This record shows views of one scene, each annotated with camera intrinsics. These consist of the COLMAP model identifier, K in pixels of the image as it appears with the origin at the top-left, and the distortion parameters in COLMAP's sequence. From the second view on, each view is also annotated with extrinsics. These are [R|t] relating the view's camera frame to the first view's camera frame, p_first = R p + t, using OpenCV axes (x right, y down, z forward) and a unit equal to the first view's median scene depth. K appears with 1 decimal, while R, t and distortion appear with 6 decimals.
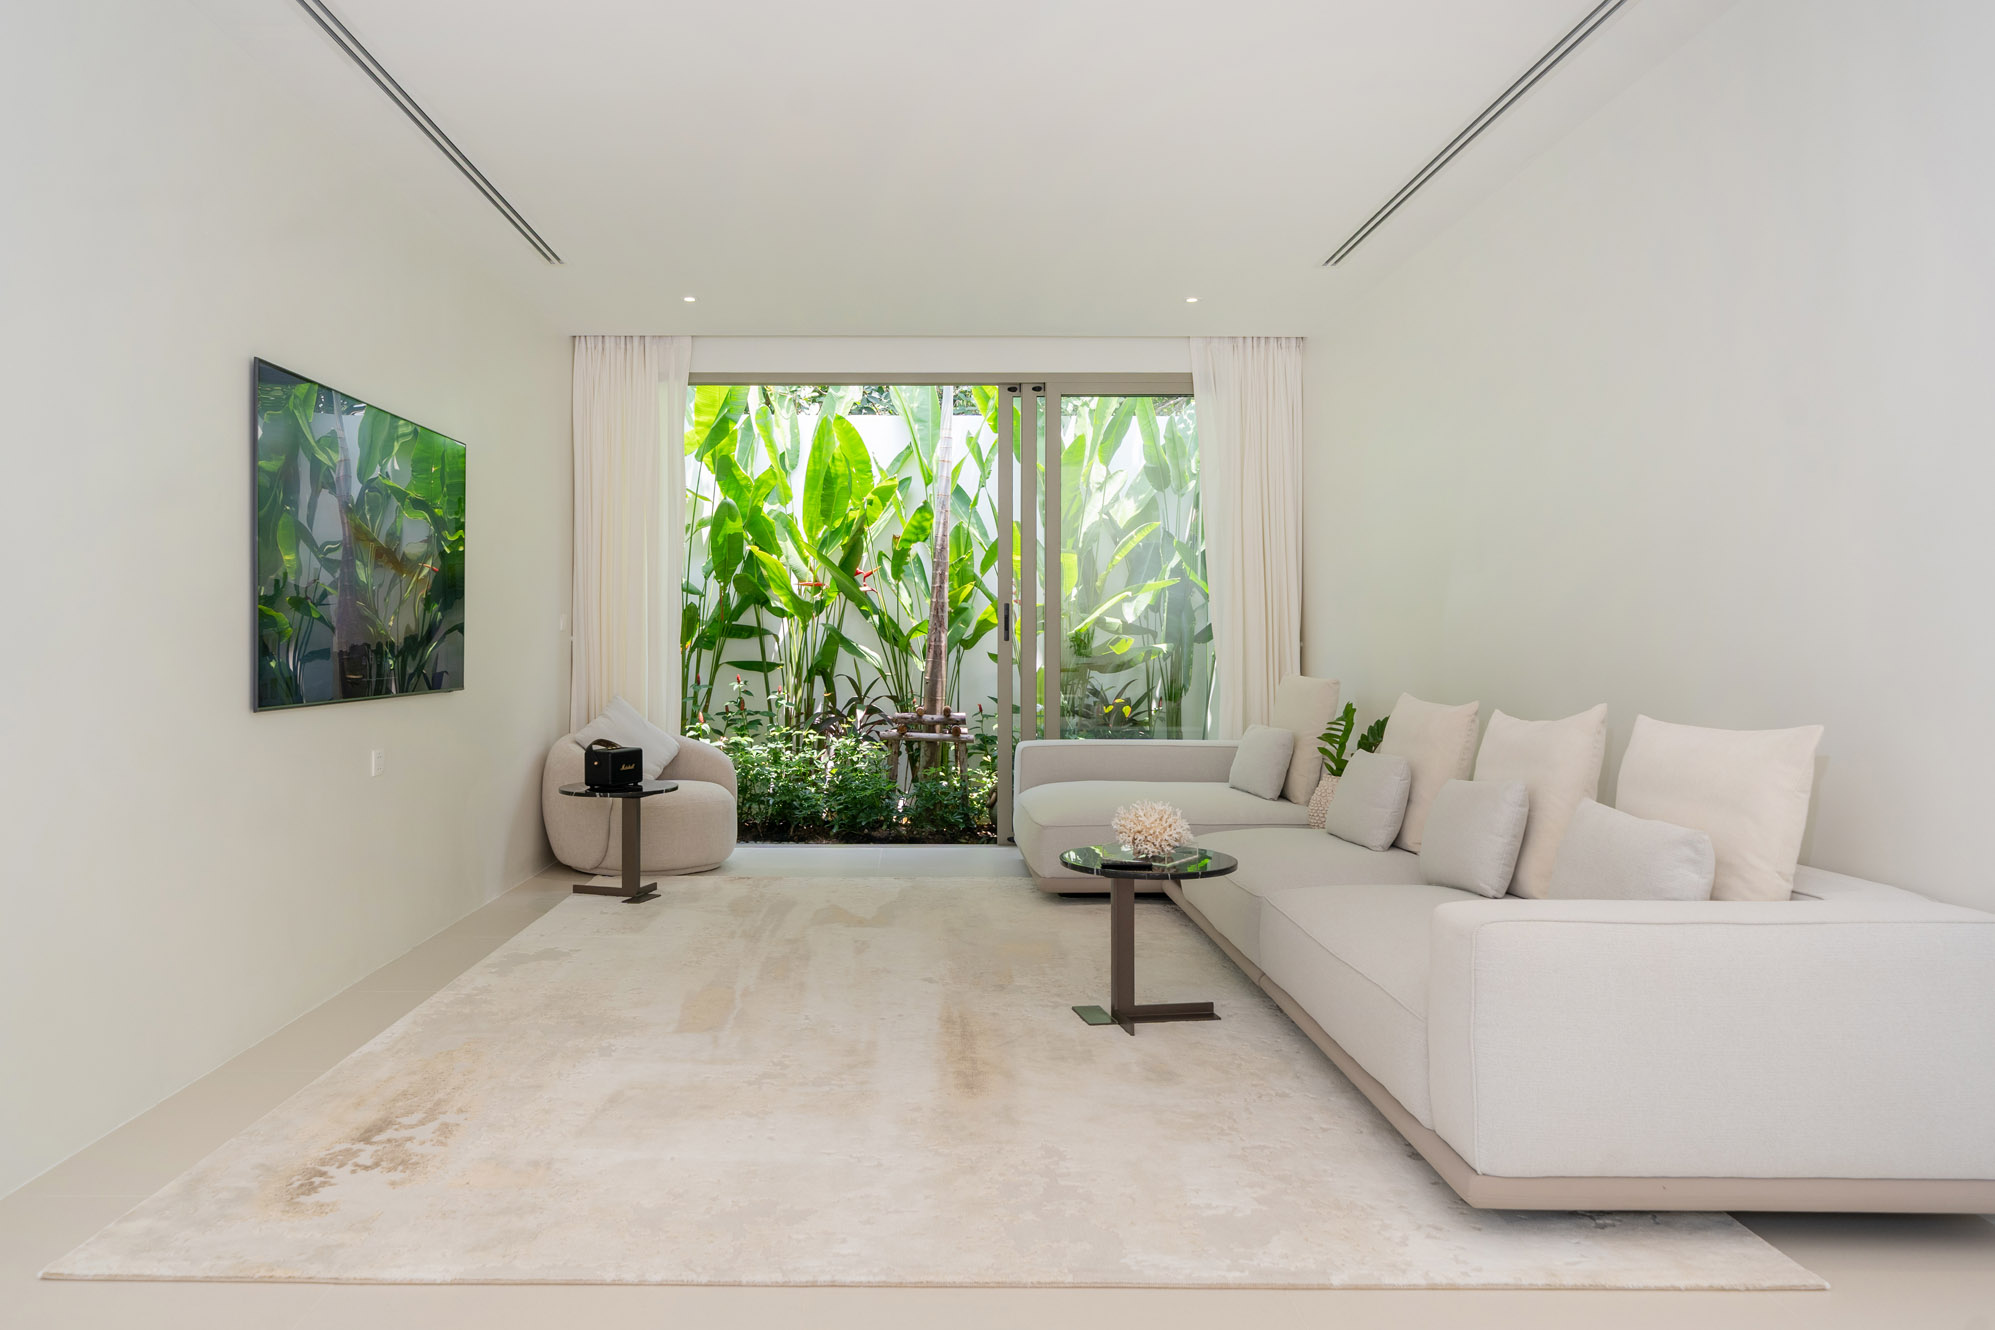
lens RADIAL K [[1000.0, 0, 997.5], [0, 1000.0, 665.0], [0, 0, 1]] dist [-0.017372, 0.000068]
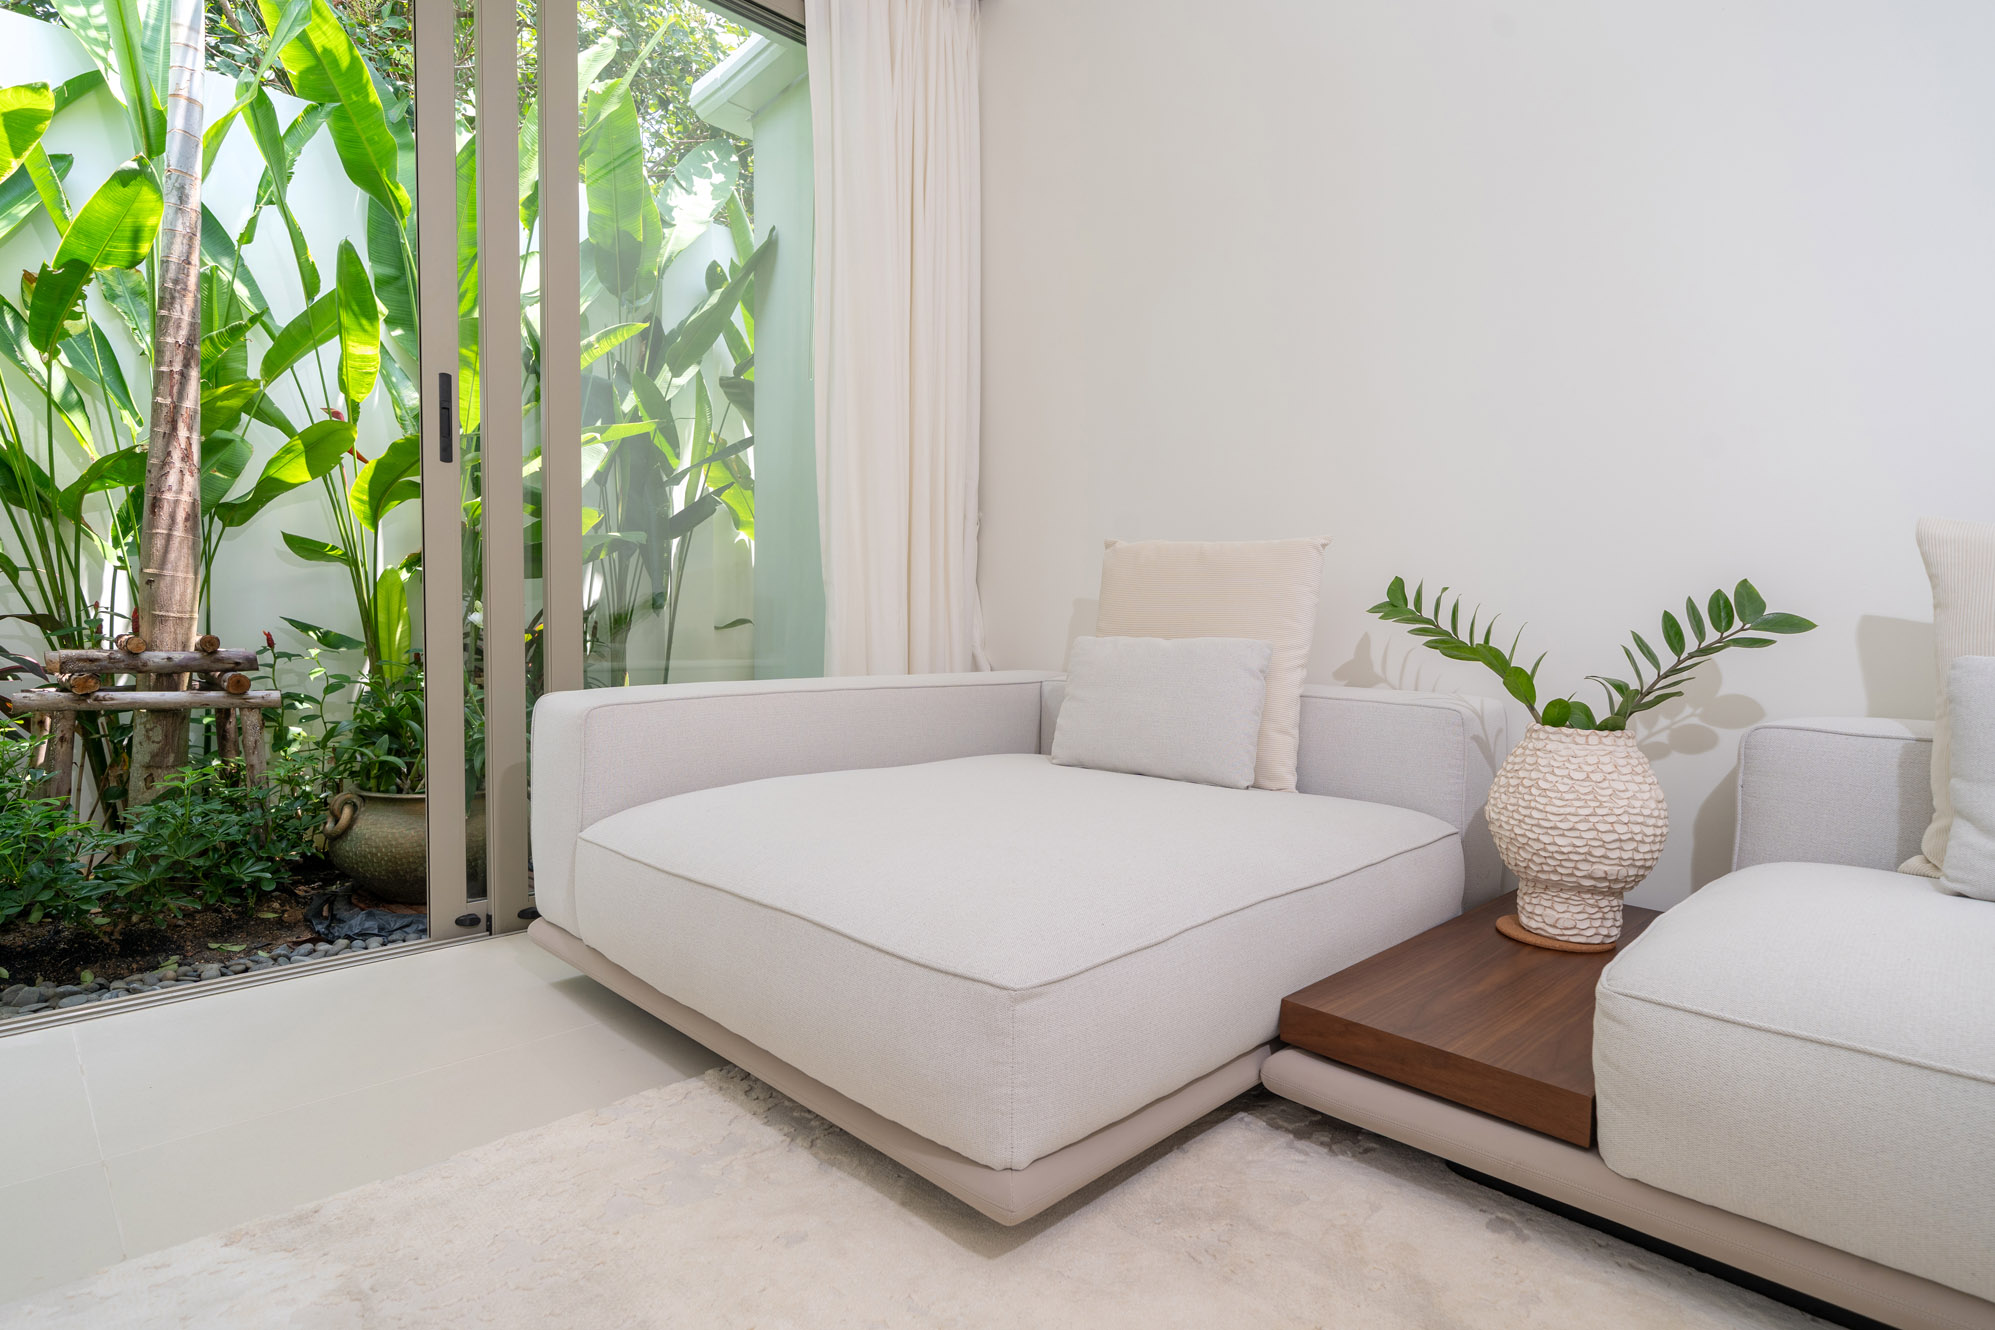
lens RADIAL K [[1000.0, 0, 997.5], [0, 1000.0, 665.0], [0, 0, 1]] dist [-0.017372, 0.000068]
pose [[0.764935, -0.018785, 0.643834, -0.066137], [-0.001737, 0.999511, 0.031226, 0.042057], [-0.644105, -0.025004, 0.764528, 0.429598]]
